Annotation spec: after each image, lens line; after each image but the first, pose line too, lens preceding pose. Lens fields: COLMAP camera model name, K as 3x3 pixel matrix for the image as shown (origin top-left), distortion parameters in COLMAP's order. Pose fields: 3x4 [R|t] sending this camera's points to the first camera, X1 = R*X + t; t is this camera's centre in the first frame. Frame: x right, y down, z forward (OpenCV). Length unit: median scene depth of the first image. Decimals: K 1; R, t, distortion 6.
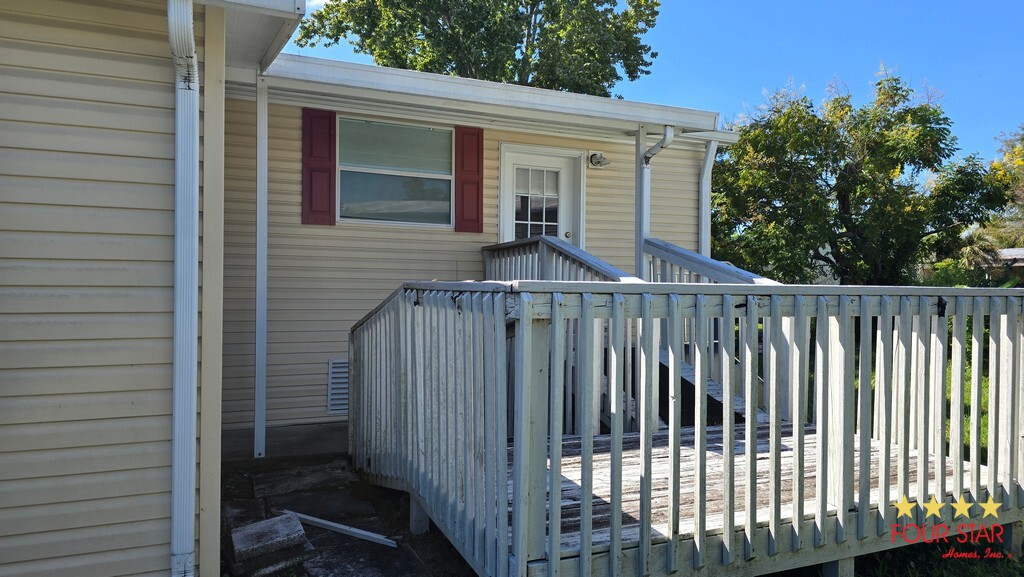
lens RADIAL K [[691.3, 0, 512.0], [0, 691.3, 288.5], [0, 0, 1]] dist [0.001758, -0.001236]
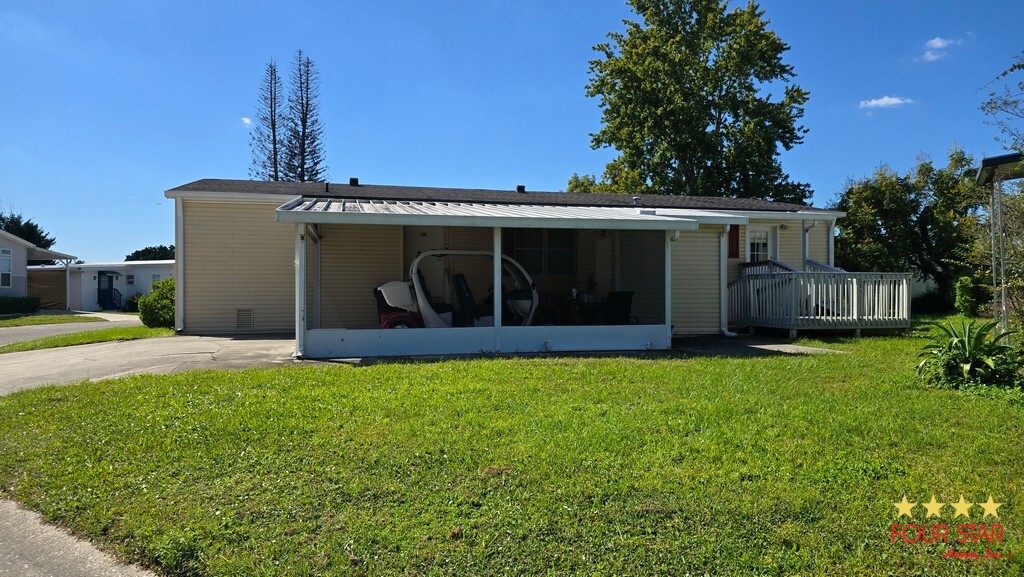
lens RADIAL K [[705.6, 0, 529.4], [0, 705.6, 288.0], [0, 0, 1]] dist [0.003940, 0.000644]
pose [[0.987528, -0.013953, -0.156827, -1.001048], [0.011498, 0.999797, -0.016554, 0.159285], [0.157026, 0.014545, 0.987487, -4.225862]]
